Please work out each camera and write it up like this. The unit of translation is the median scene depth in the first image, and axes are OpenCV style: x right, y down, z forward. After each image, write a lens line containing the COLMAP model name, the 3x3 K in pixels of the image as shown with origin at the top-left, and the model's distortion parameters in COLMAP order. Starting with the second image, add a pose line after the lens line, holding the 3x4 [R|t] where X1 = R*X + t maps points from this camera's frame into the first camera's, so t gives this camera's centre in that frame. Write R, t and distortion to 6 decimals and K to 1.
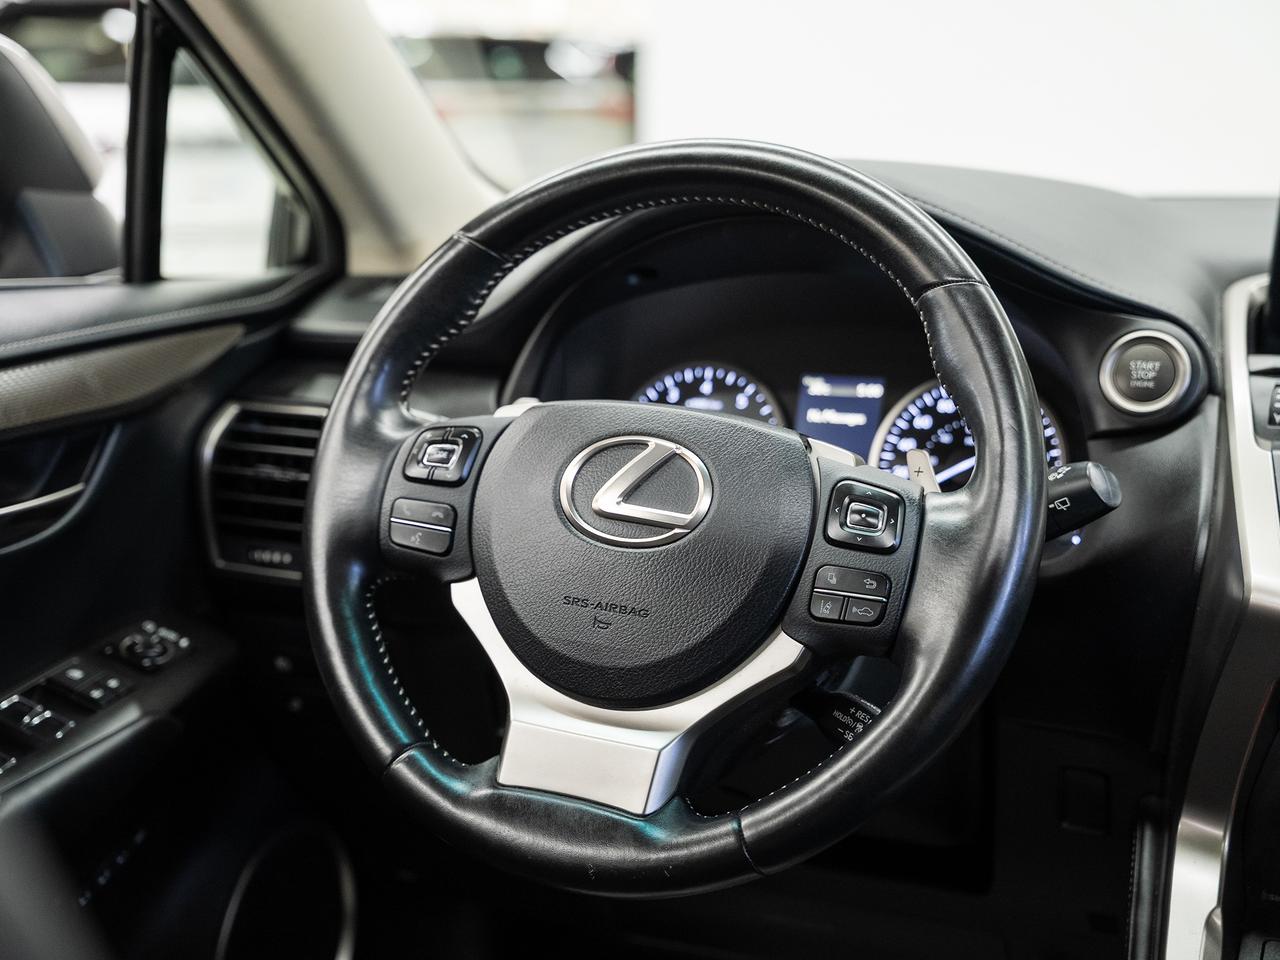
lens RADIAL K [[2119.8, 0, 636.4], [0, 2119.8, 467.9], [0, 0, 1]] dist [0.079480, 0.000000]
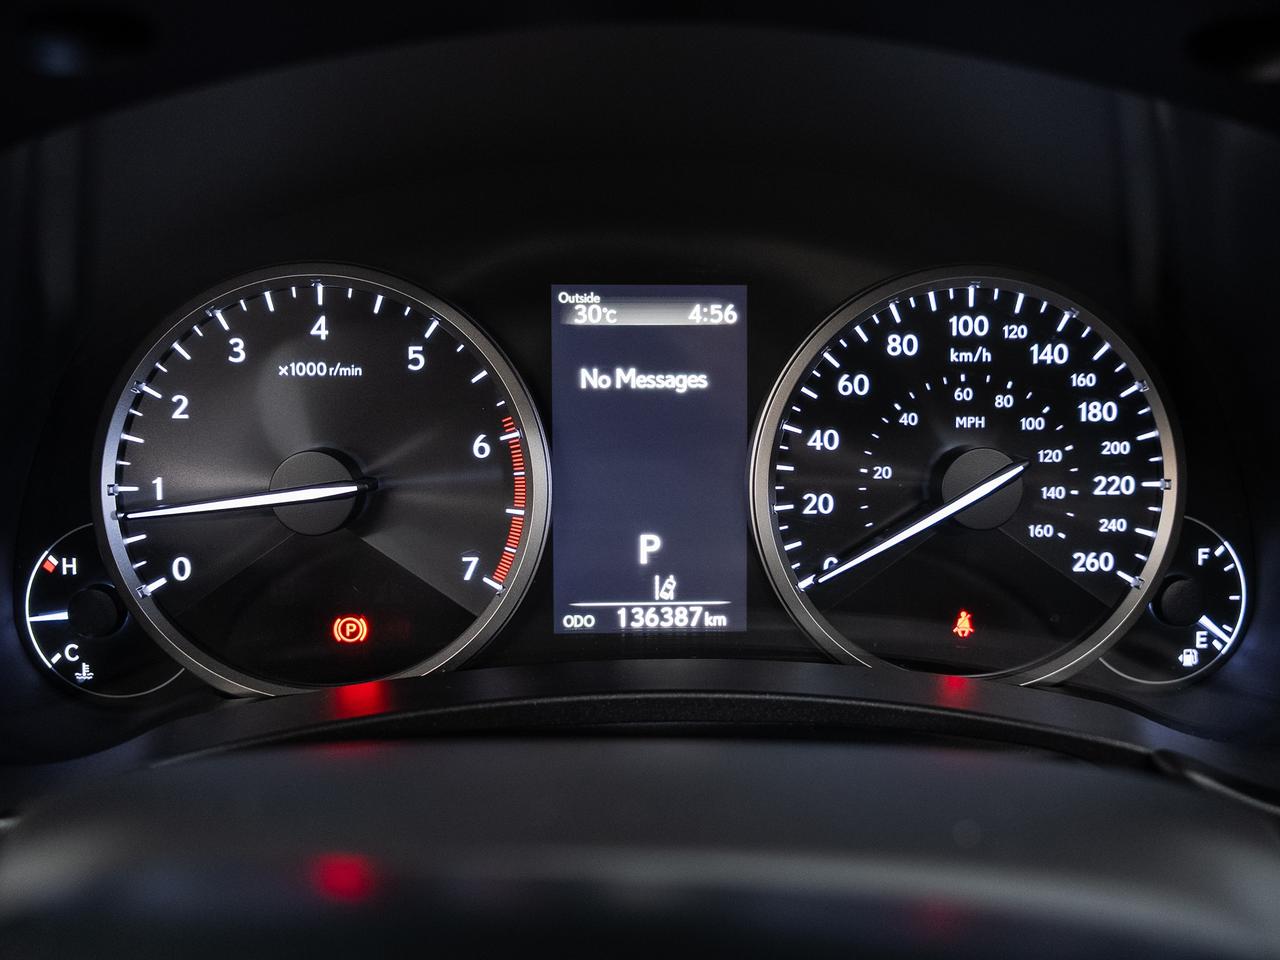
lens RADIAL K [[996.7, 0, 609.3], [0, 996.7, 446.6], [0, 0, 1]] dist [0.014988, -0.007563]
pose [[0.903863, -0.171716, 0.391849, 0.003248], [0.054985, 0.954945, 0.291645, -0.072016], [-0.424274, -0.242061, 0.872581, 0.819269]]
